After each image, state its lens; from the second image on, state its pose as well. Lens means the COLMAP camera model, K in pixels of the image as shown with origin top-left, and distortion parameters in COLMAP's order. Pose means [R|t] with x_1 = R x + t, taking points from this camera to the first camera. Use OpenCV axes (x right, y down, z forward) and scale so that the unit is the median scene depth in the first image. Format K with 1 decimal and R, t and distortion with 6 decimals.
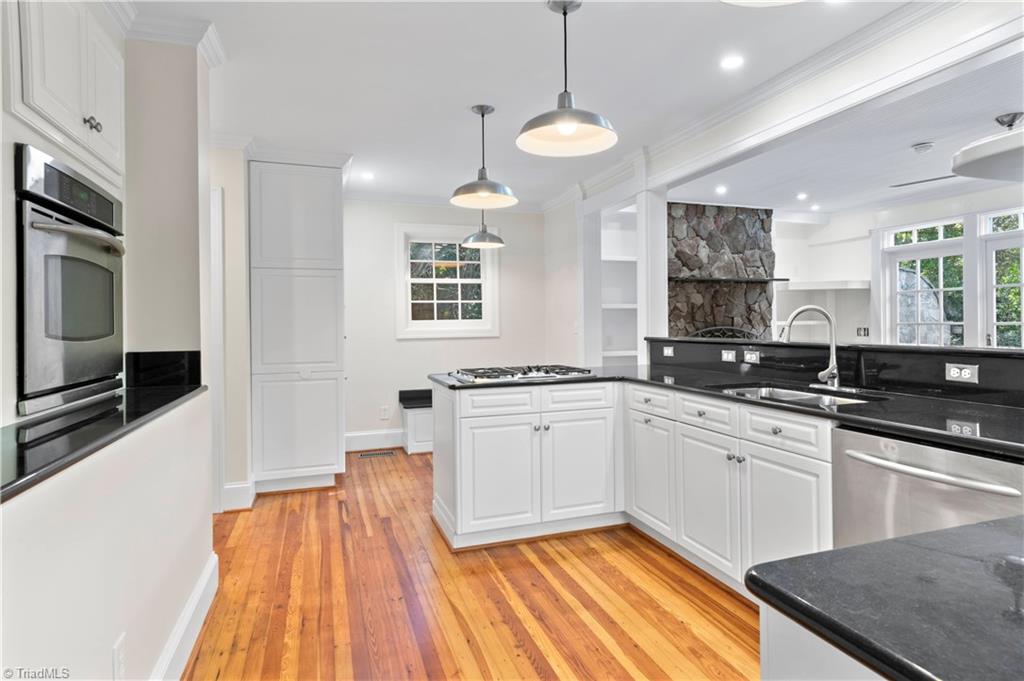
lens RADIAL K [[556.6, 0, 513.6], [0, 556.6, 321.8], [0, 0, 1]] dist [0.013754, -0.000326]
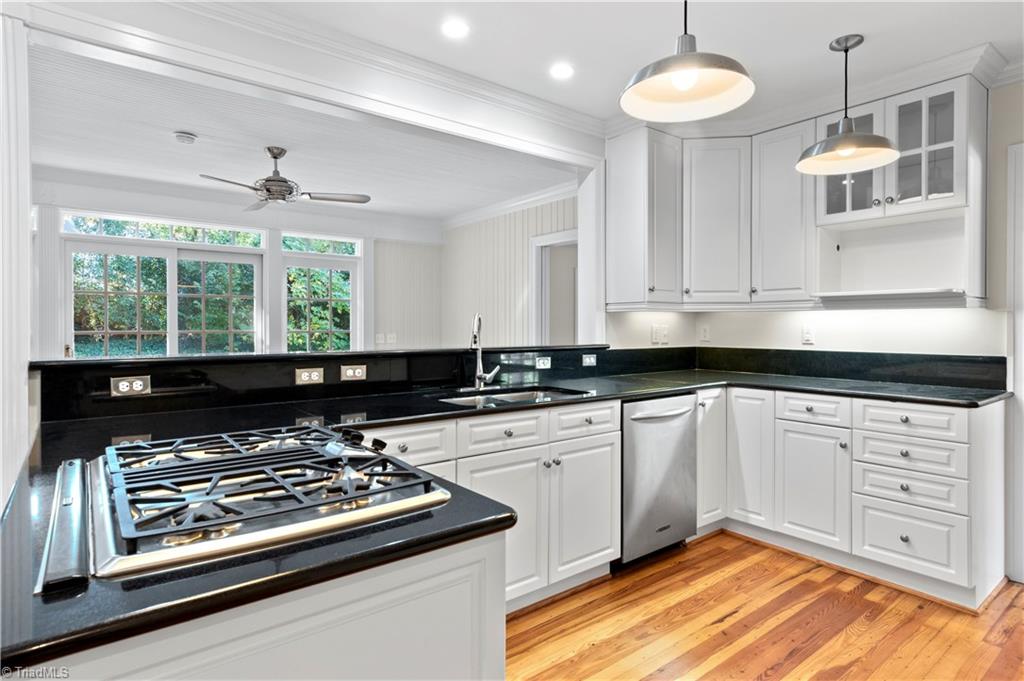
lens RADIAL K [[563.4, 0, 516.1], [0, 563.4, 328.8], [0, 0, 1]] dist [-0.005240, -0.000802]
pose [[-0.333167, 0.003348, 0.942862, -0.406463], [0.002476, 0.999993, -0.002676, 0.003556], [-0.942865, 0.001443, -0.333173, 1.056139]]
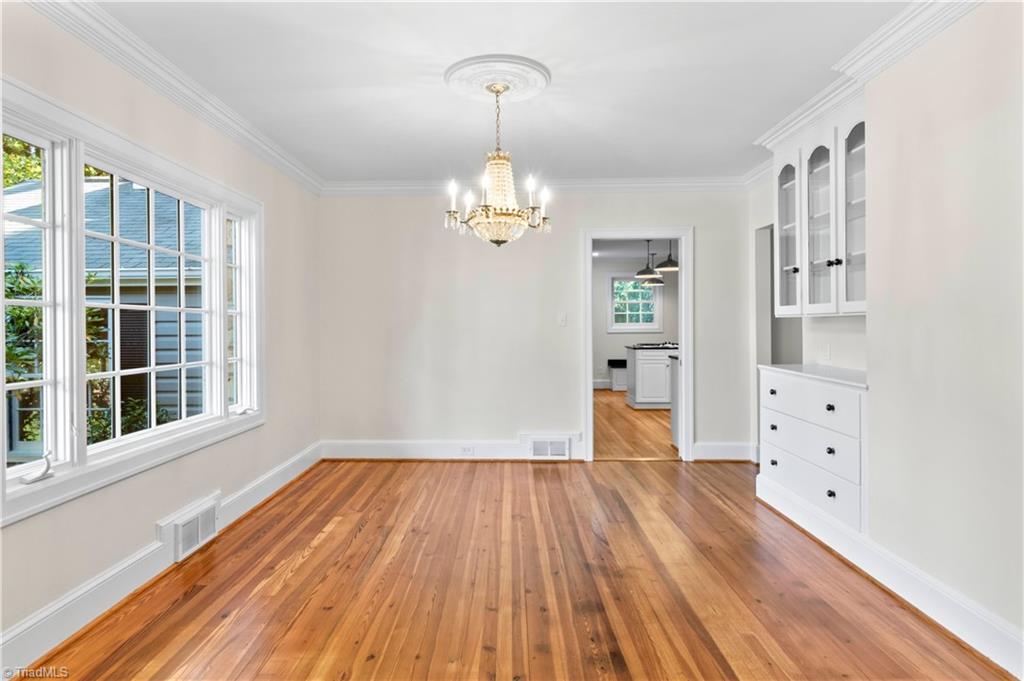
lens RADIAL K [[563.4, 0, 516.1], [0, 563.4, 328.8], [0, 0, 1]] dist [-0.005240, -0.000802]
pose [[0.946533, 0.010159, -0.322447, 0.147134], [-0.006731, 0.999908, 0.011744, -0.003951], [0.322537, -0.008945, 0.946515, -1.160746]]
